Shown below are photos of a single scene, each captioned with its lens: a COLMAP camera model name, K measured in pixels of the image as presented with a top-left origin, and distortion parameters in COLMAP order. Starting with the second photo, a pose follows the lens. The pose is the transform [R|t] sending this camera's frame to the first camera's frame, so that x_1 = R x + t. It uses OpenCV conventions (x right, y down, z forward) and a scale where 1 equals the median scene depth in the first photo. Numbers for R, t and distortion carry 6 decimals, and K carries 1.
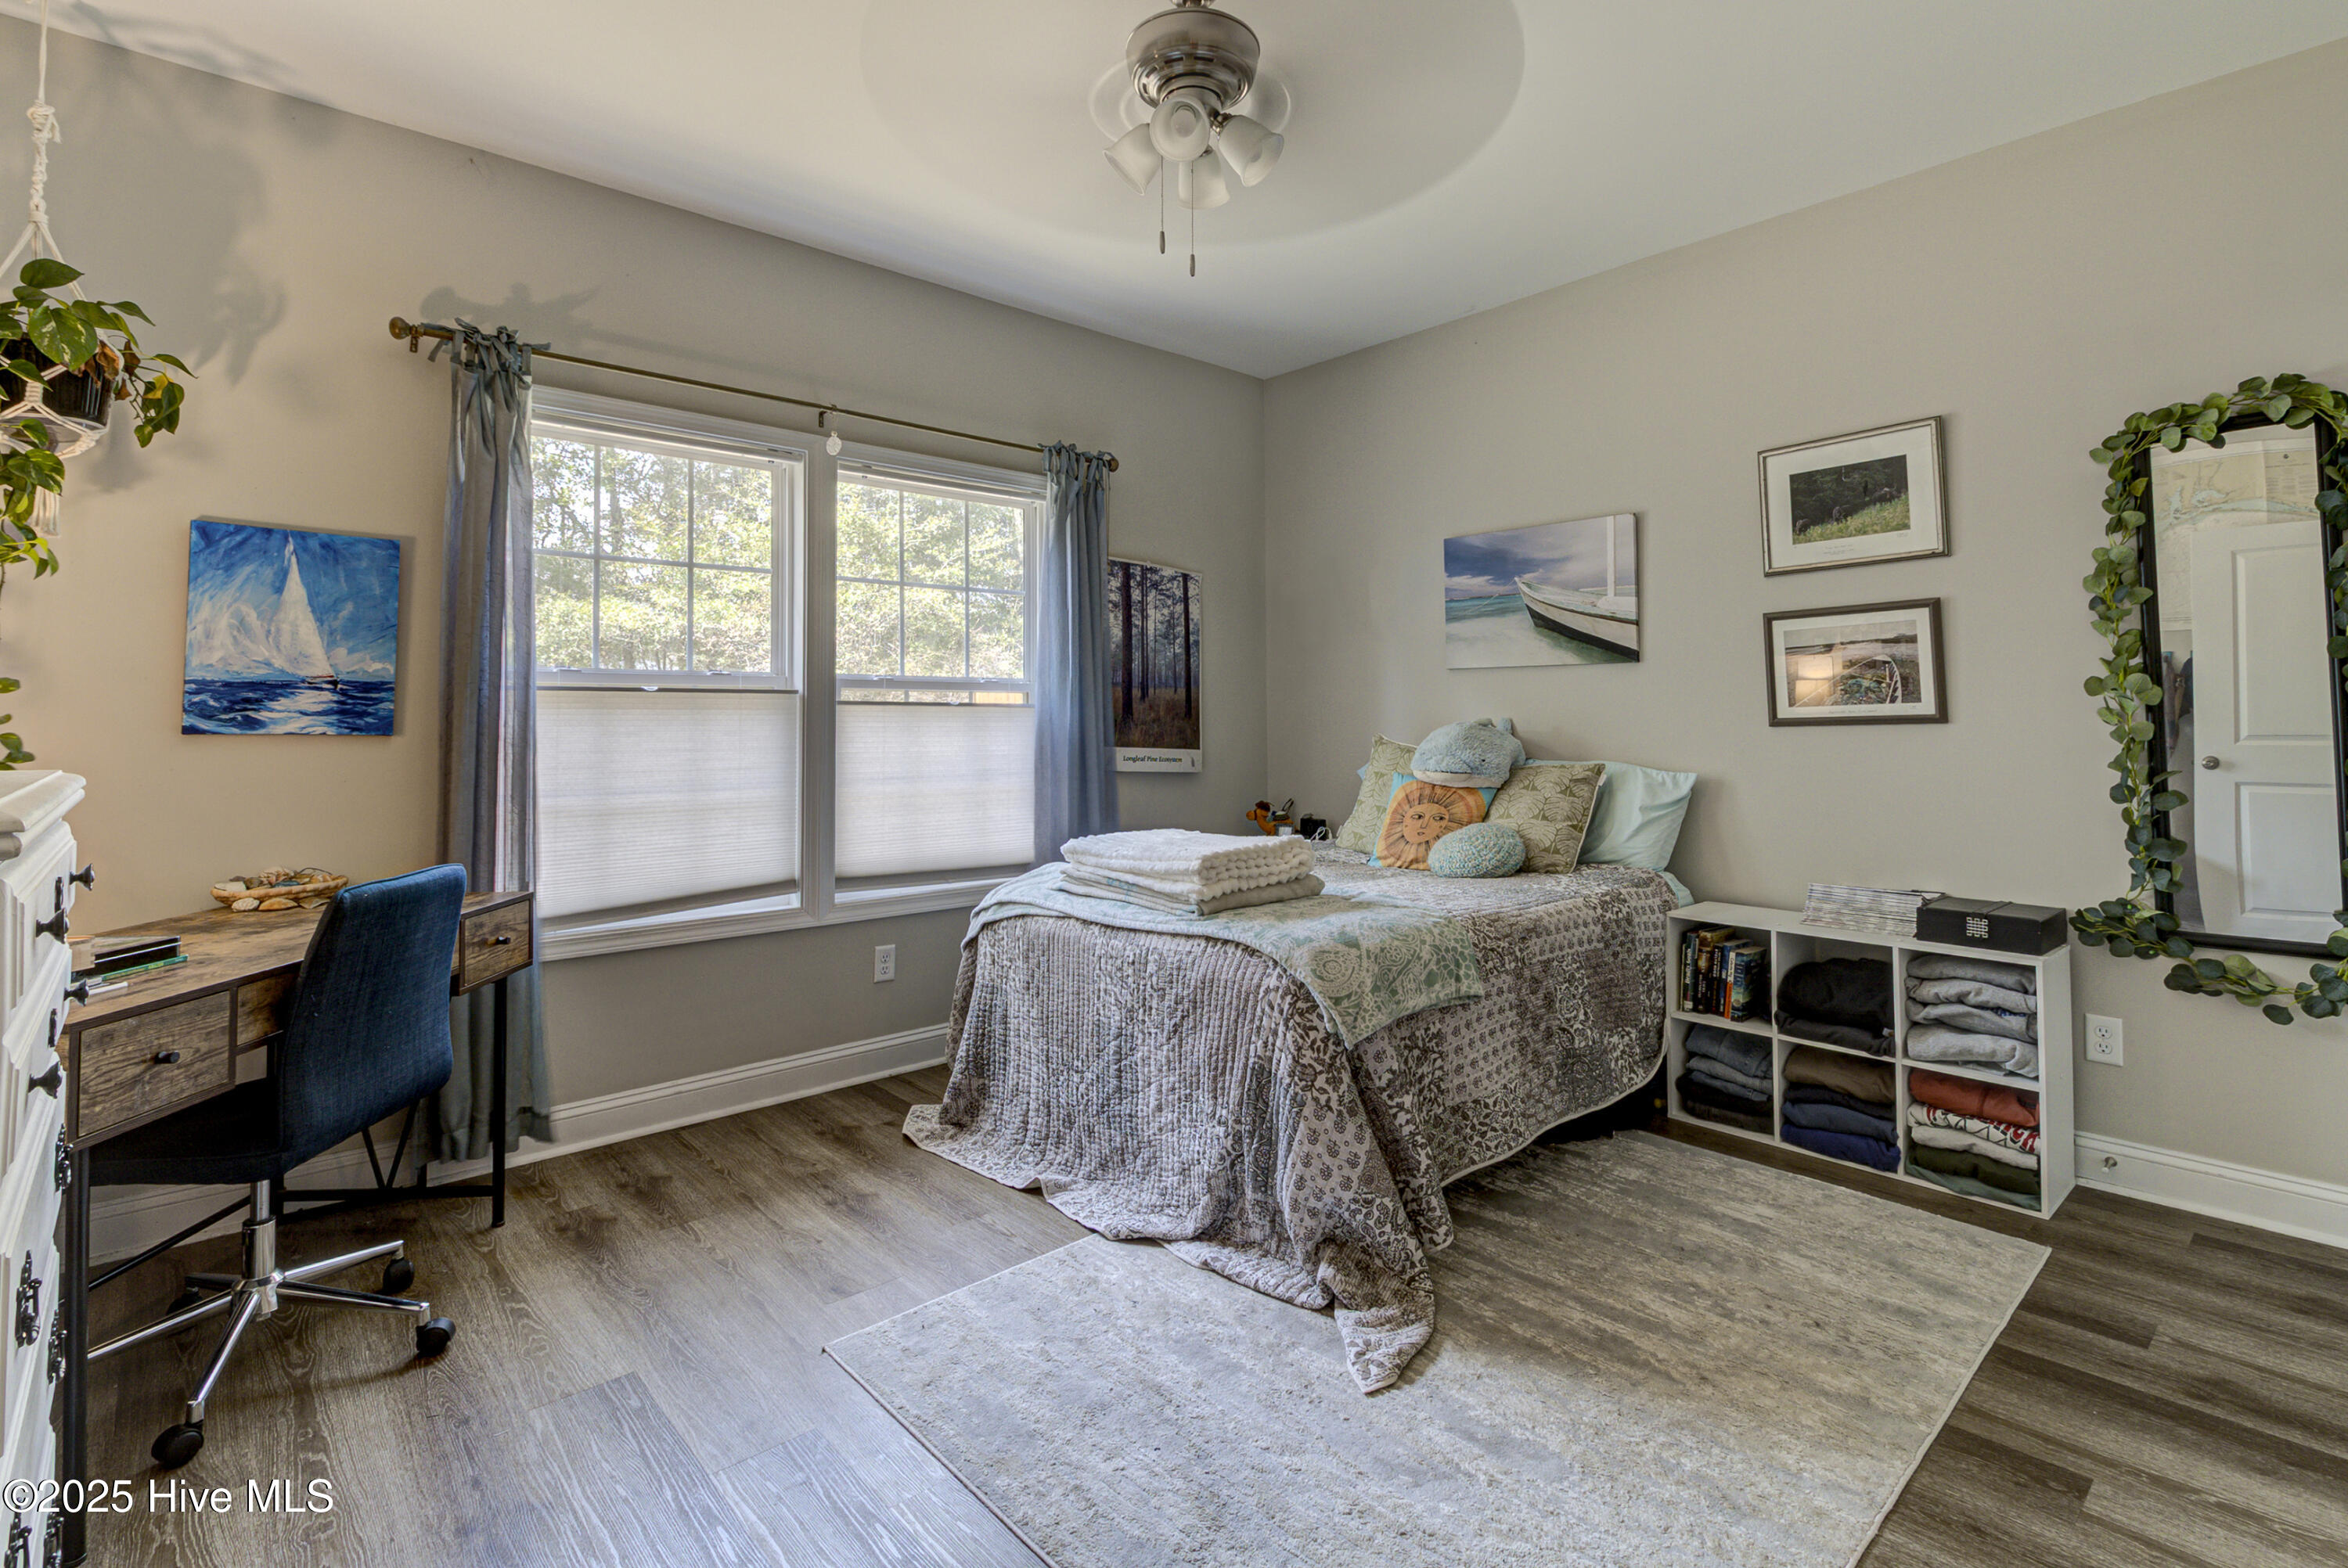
lens RADIAL K [[1097.7, 0, 1176.1], [0, 1097.7, 725.4], [0, 0, 1]] dist [0.003127, -0.000988]
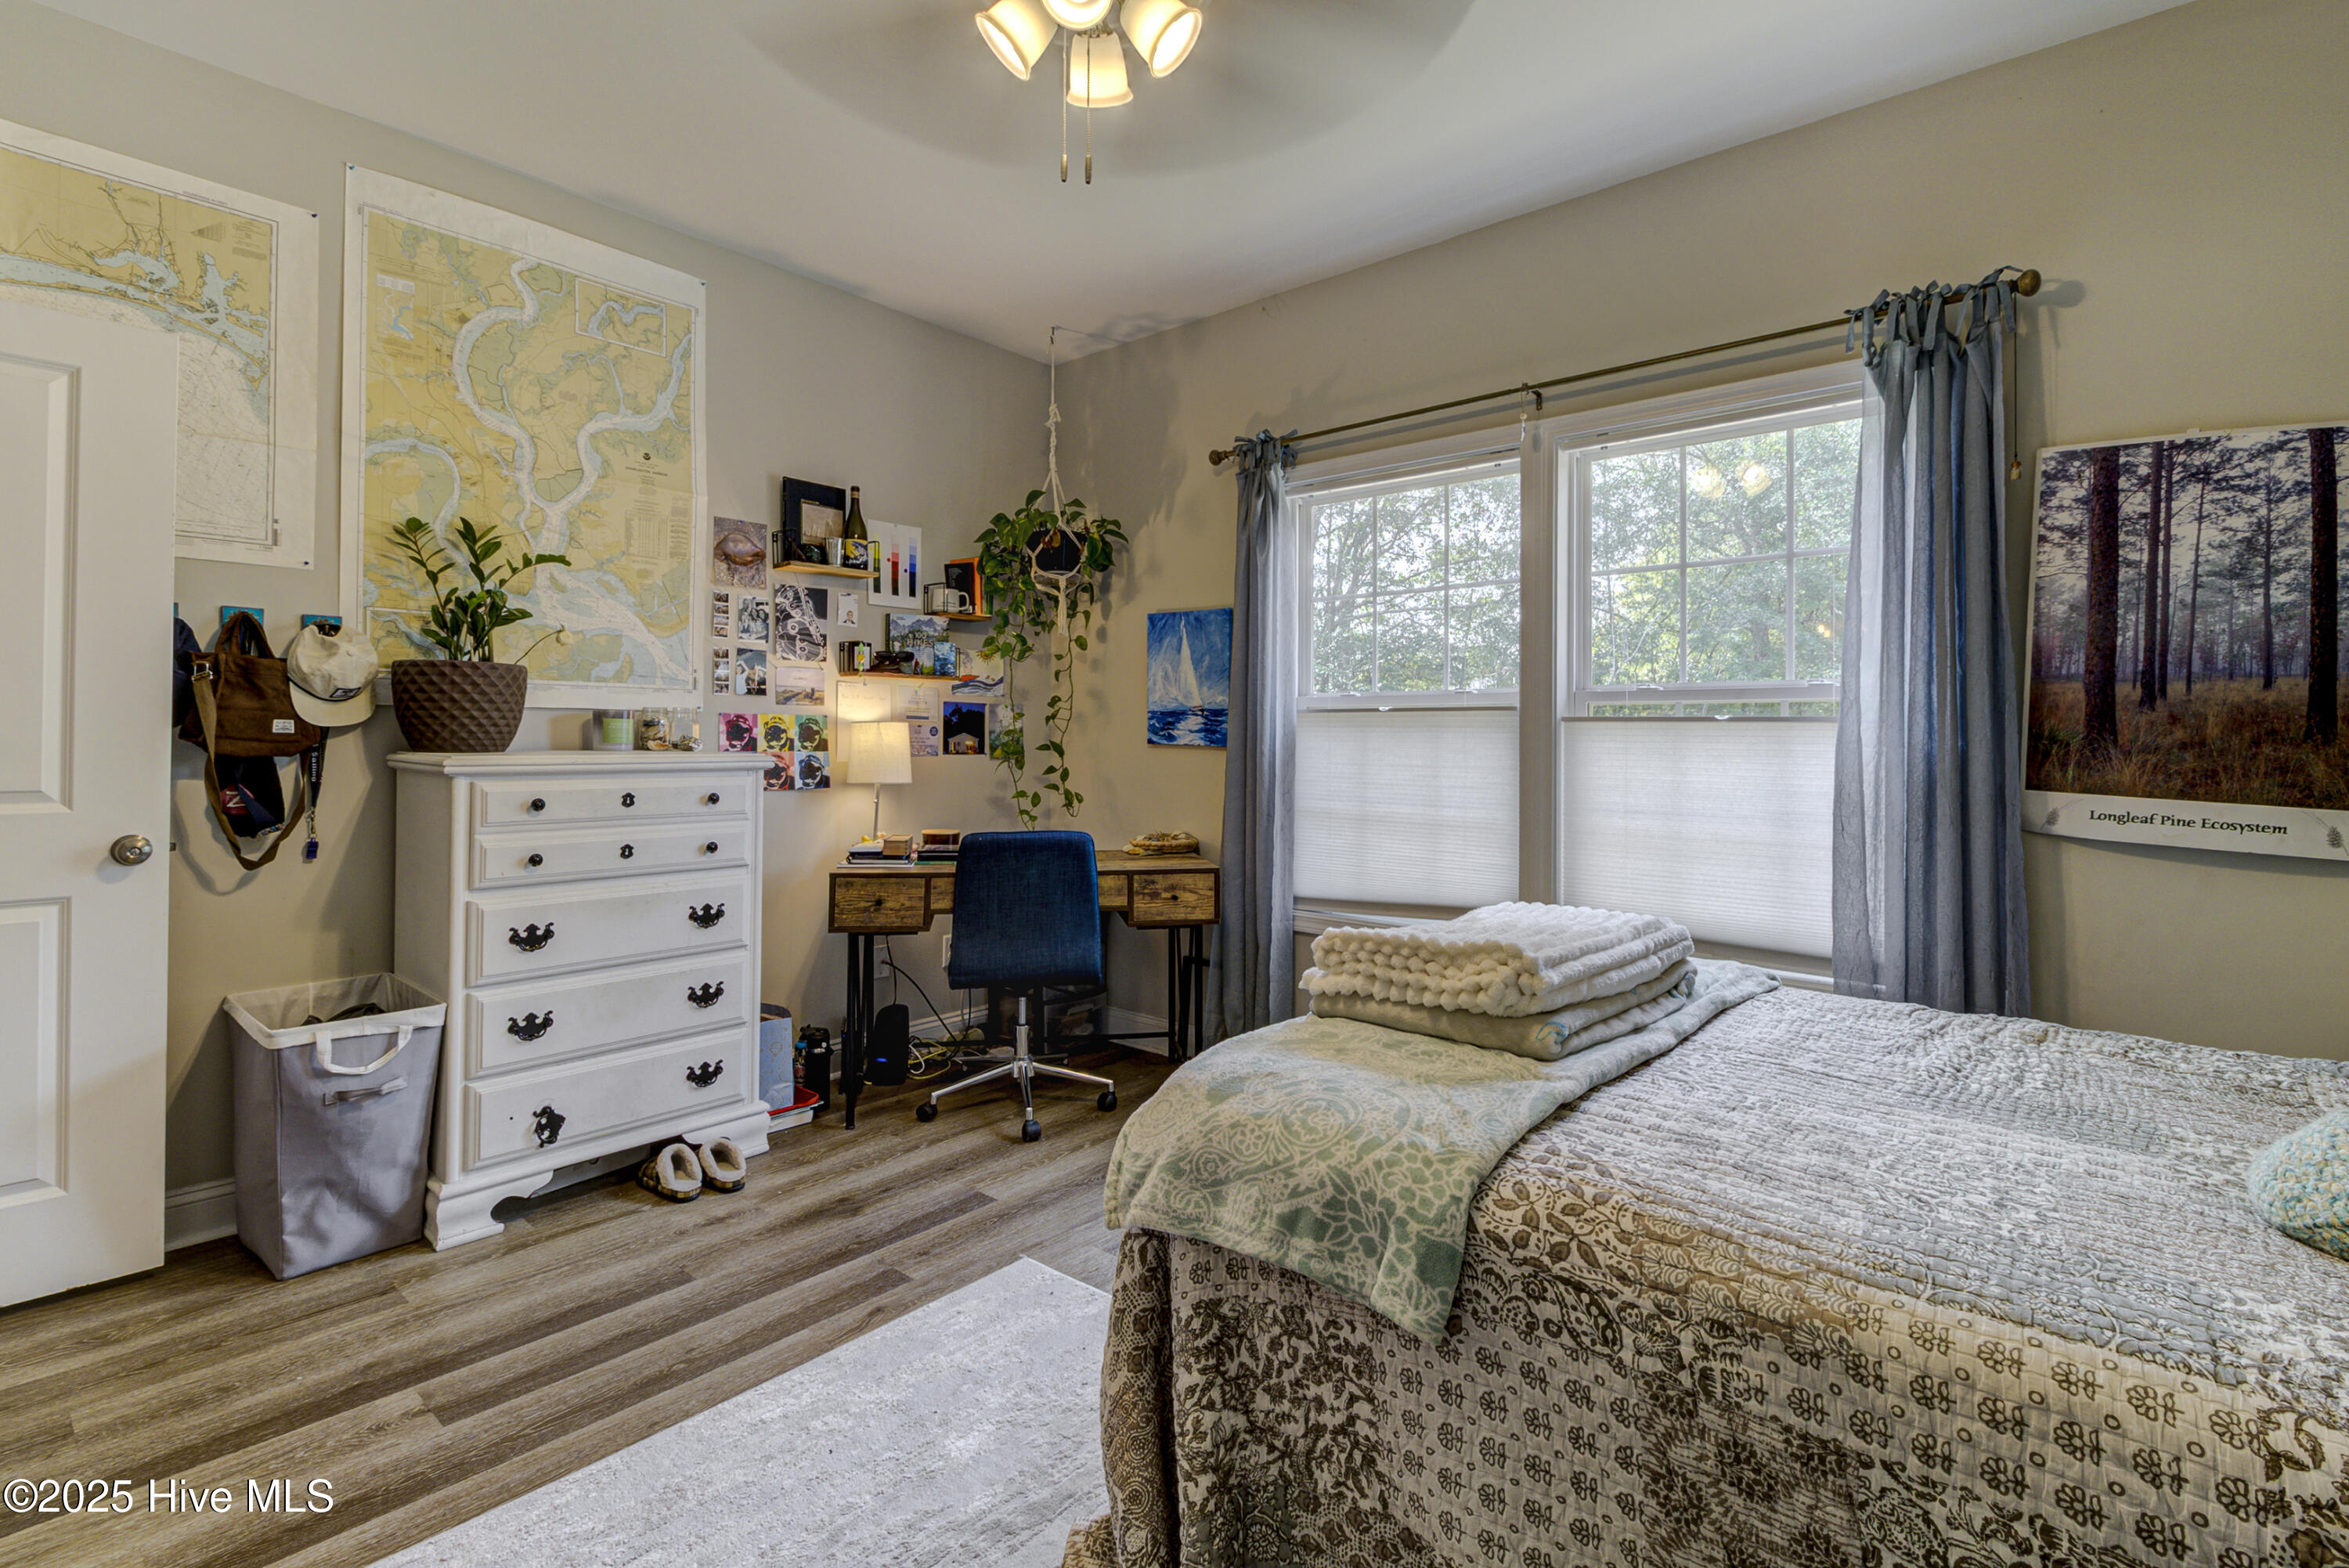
lens RADIAL K [[1098.2, 0, 1176.6], [0, 1098.2, 725.4], [0, 0, 1]] dist [0.003127, -0.000988]
pose [[0.120081, -0.005896, -0.992747, 0.623068], [-0.011170, 0.999911, -0.007289, -0.007079], [0.992701, 0.011964, 0.120004, 0.711774]]
